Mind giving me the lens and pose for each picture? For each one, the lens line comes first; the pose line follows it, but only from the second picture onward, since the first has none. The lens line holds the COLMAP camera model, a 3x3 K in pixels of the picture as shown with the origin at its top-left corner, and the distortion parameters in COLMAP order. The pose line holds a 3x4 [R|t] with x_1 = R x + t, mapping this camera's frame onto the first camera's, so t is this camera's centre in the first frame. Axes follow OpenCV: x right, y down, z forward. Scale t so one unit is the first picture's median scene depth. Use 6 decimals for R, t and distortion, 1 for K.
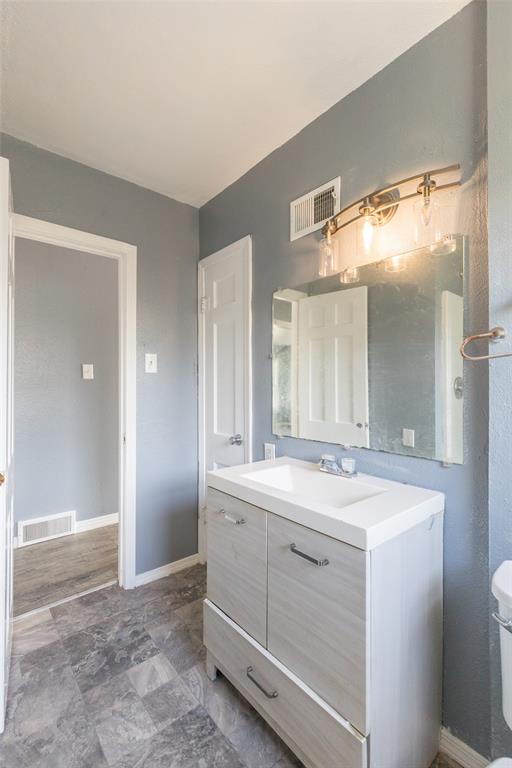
lens RADIAL K [[346.9, 0, 256.0], [0, 346.9, 384.0], [0, 0, 1]] dist [0.000802, -0.000386]
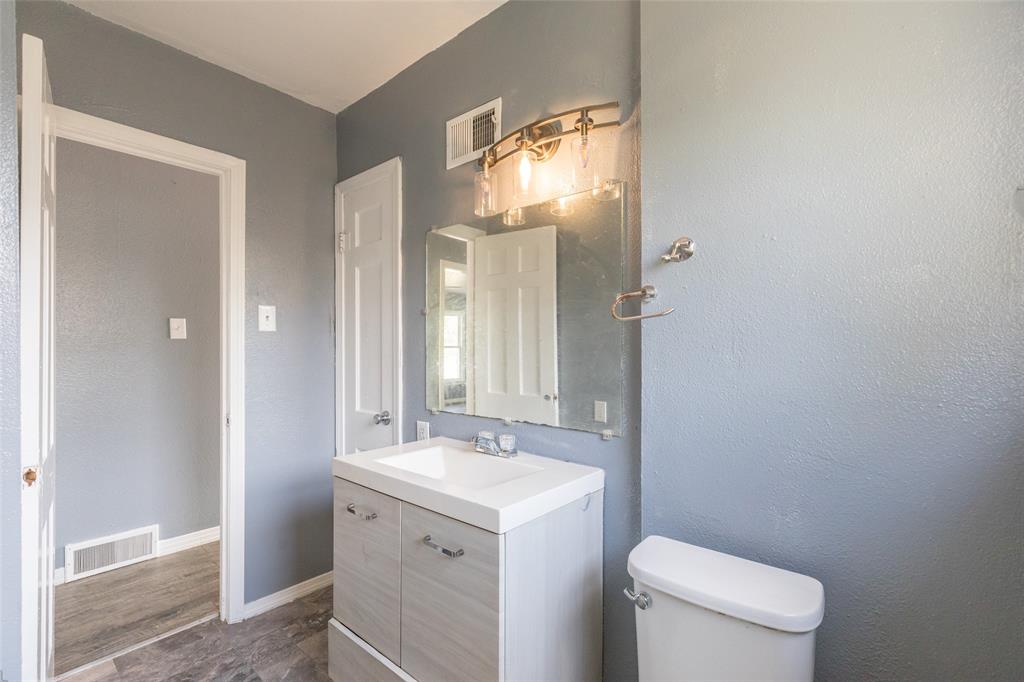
lens RADIAL K [[462.5, 0, 512.5], [0, 462.5, 347.2], [0, 0, 1]] dist [0.000802, -0.000386]
pose [[0.987250, 0.000528, 0.159174, 0.074362], [-0.000952, 0.999996, 0.002589, -0.001181], [-0.159172, -0.002707, 0.987247, -0.081622]]
